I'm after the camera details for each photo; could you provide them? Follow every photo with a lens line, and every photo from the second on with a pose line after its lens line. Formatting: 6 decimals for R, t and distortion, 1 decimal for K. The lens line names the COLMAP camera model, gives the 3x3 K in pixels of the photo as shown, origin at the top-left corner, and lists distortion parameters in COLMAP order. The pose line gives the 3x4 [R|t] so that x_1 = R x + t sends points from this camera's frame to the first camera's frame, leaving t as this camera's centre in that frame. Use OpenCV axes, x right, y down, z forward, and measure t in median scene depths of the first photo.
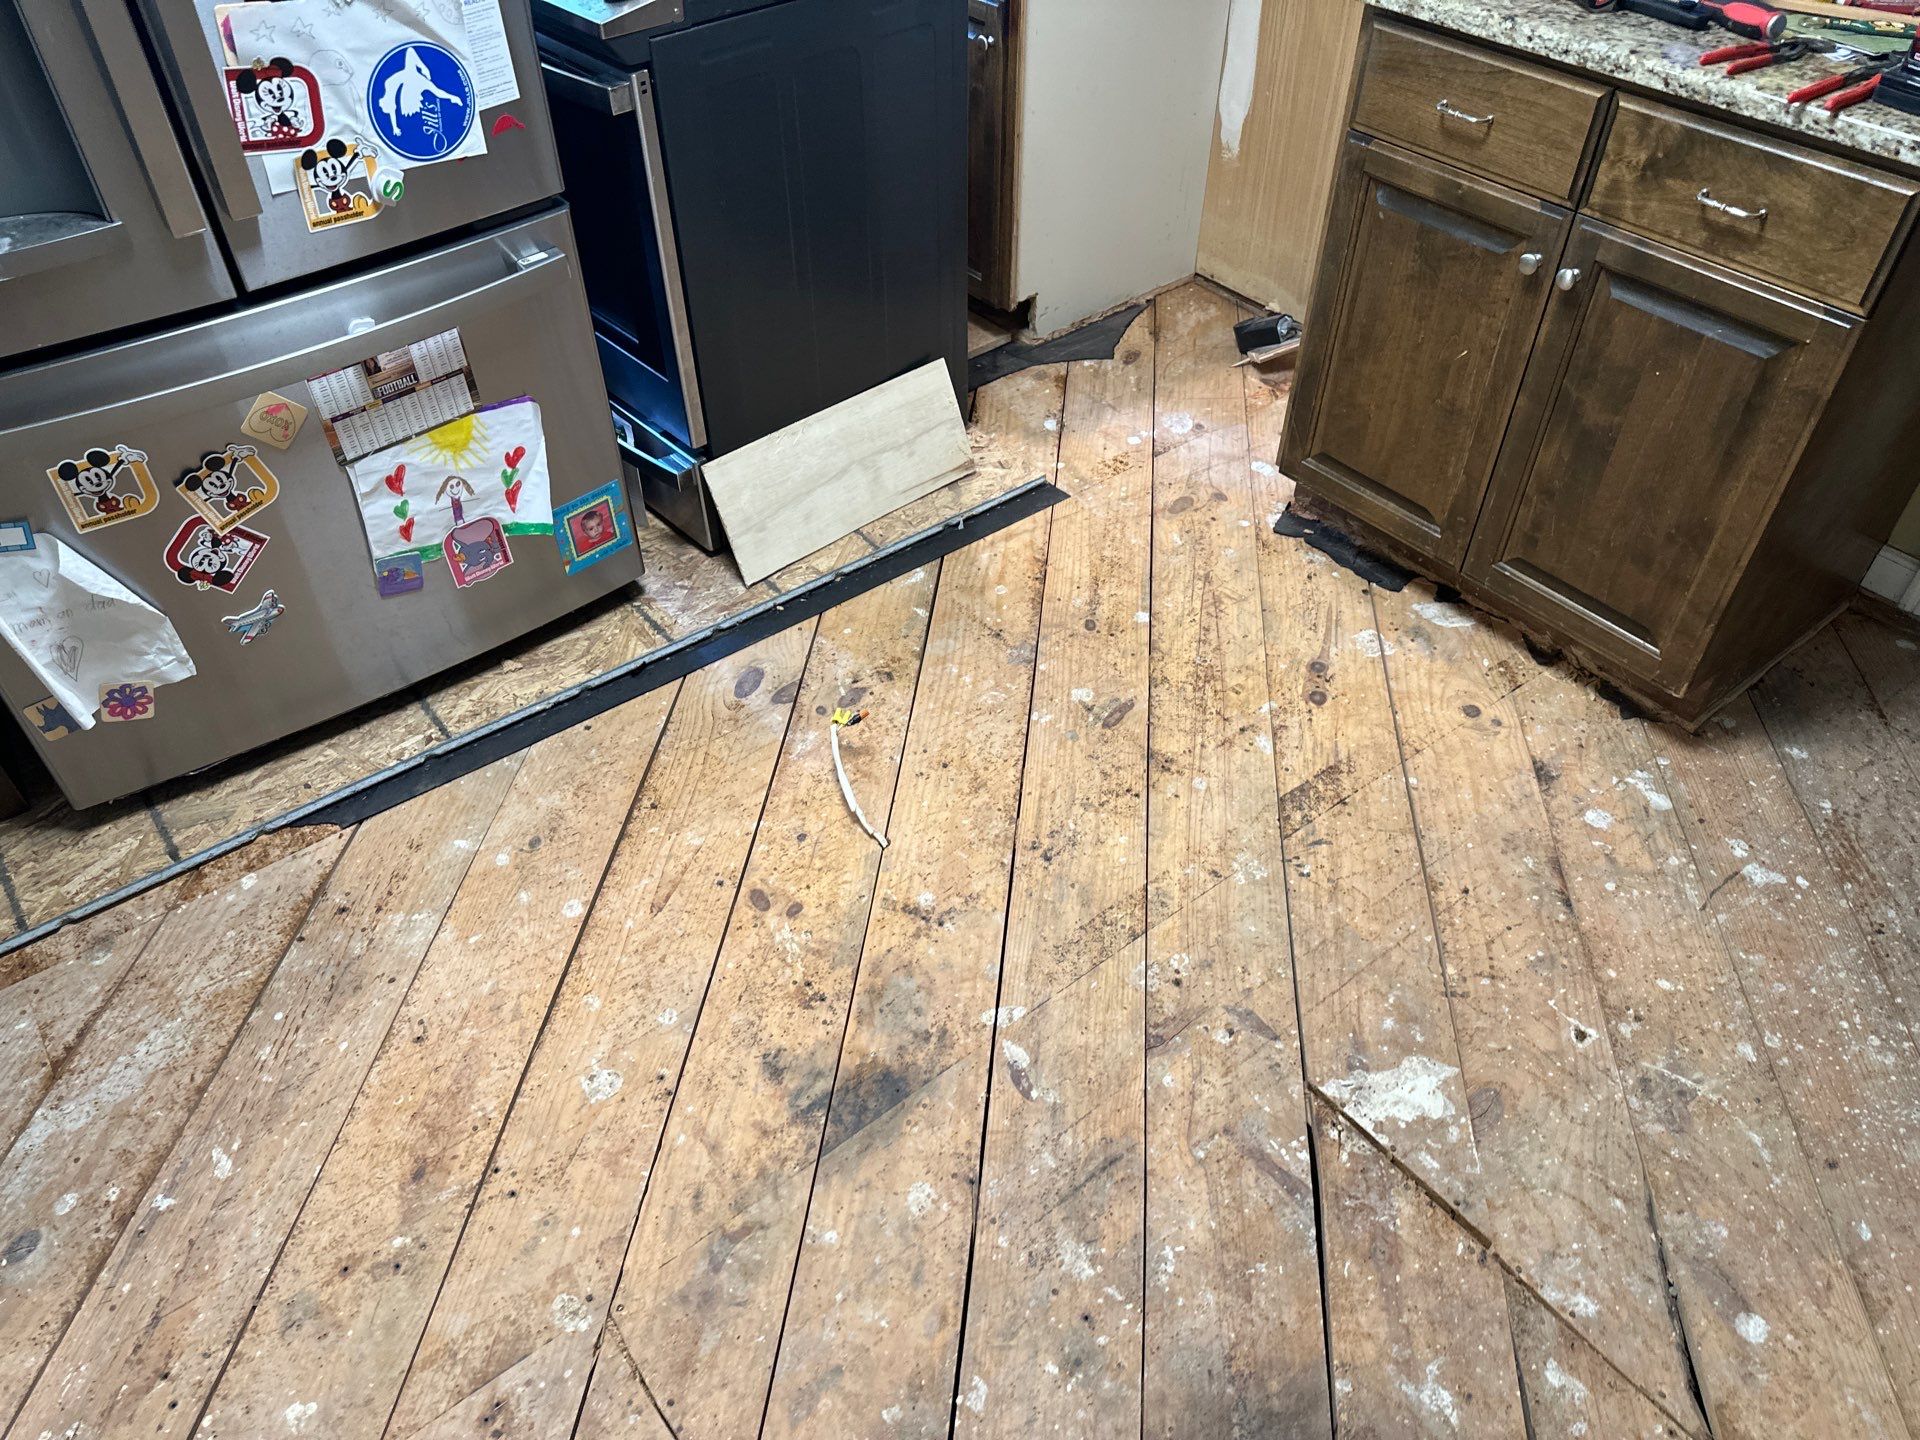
lens RADIAL K [[1377.9, 0, 933.3], [0, 1377.9, 681.8], [0, 0, 1]] dist [0.075162, -0.097716]
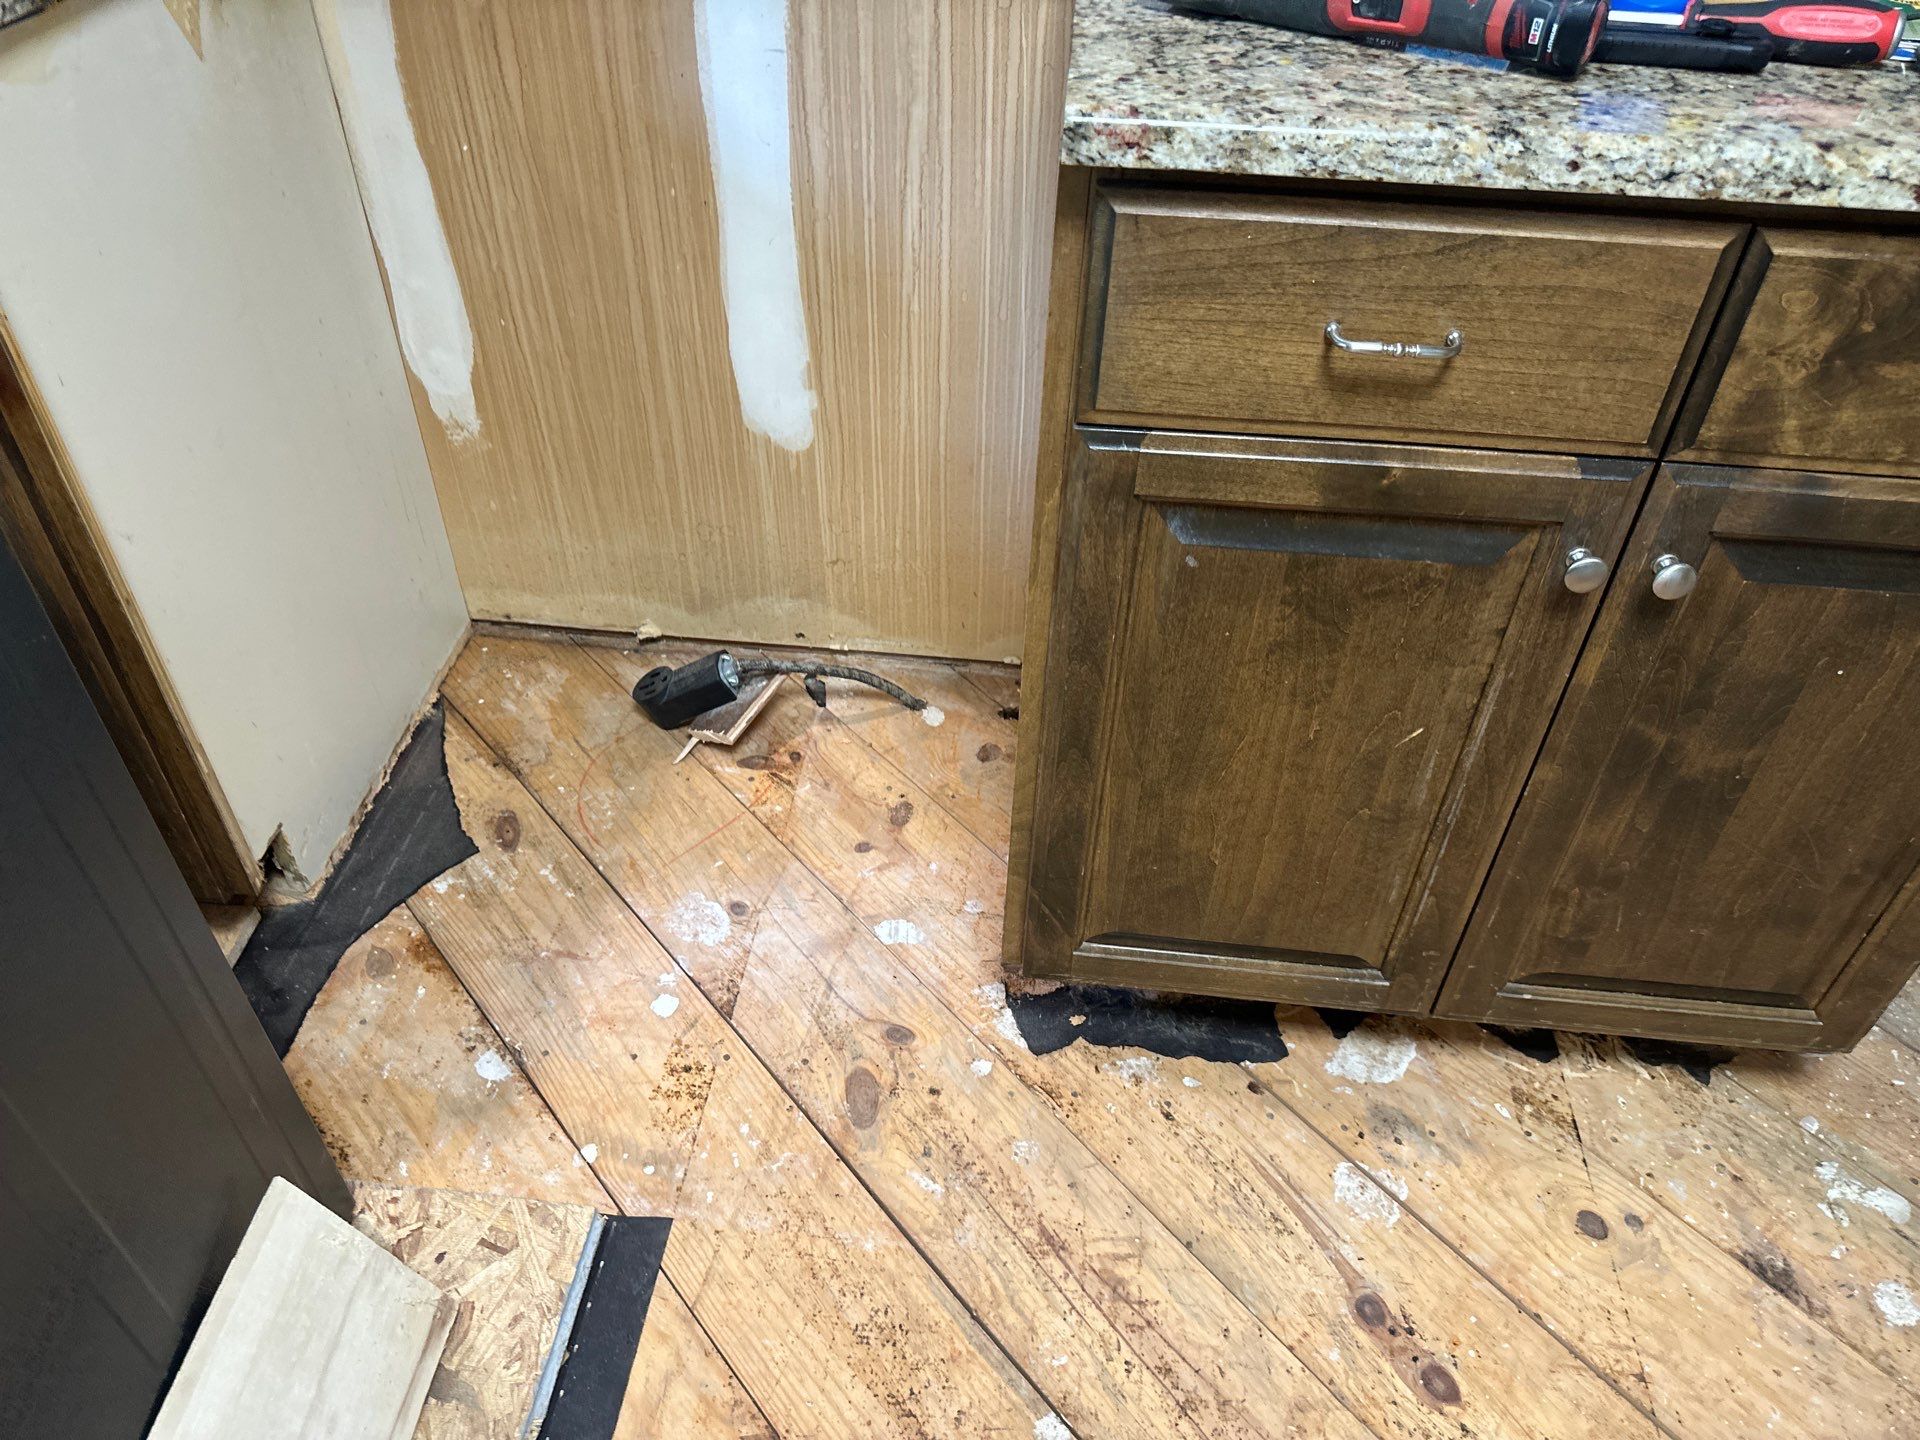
lens RADIAL K [[1360.7, 0, 960.0], [0, 1360.7, 720.0], [0, 0, 1]] dist [0.098226, -0.125665]
pose [[0.680199, -0.465021, 0.566643, -0.030604], [0.467474, 0.870610, 0.153319, -0.391304], [-0.564622, 0.160603, 0.809573, 0.657747]]
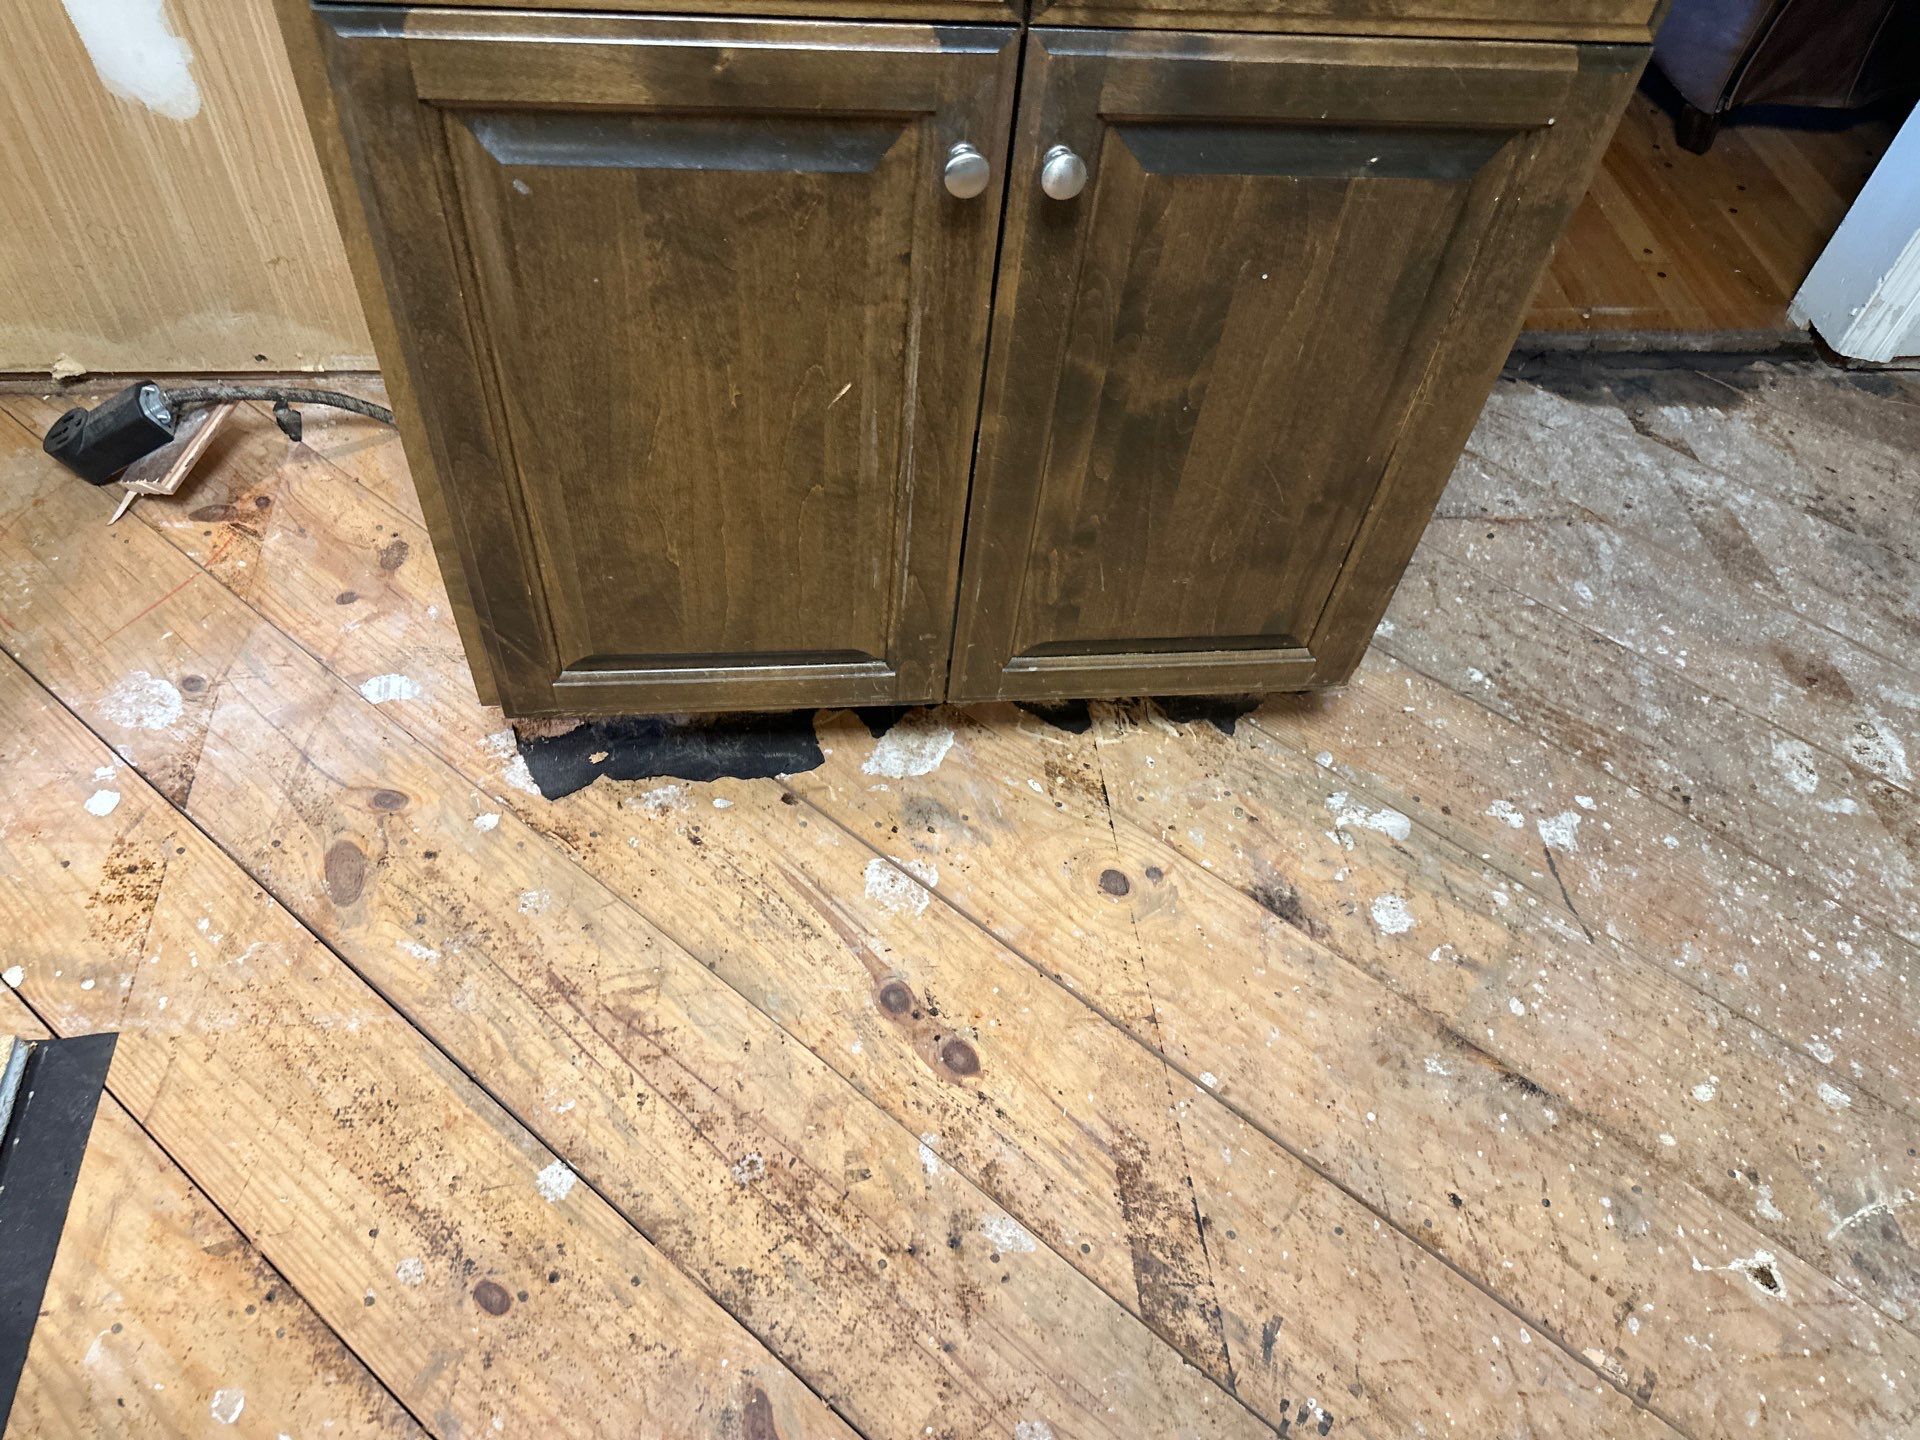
lens RADIAL K [[1360.7, 0, 960.0], [0, 1360.7, 720.0], [0, 0, 1]] dist [0.098226, -0.125665]
pose [[0.513844, -0.637252, 0.574347, 0.061505], [0.507797, 0.765541, 0.395081, -0.305991], [-0.691452, 0.088642, 0.716963, 0.635398]]
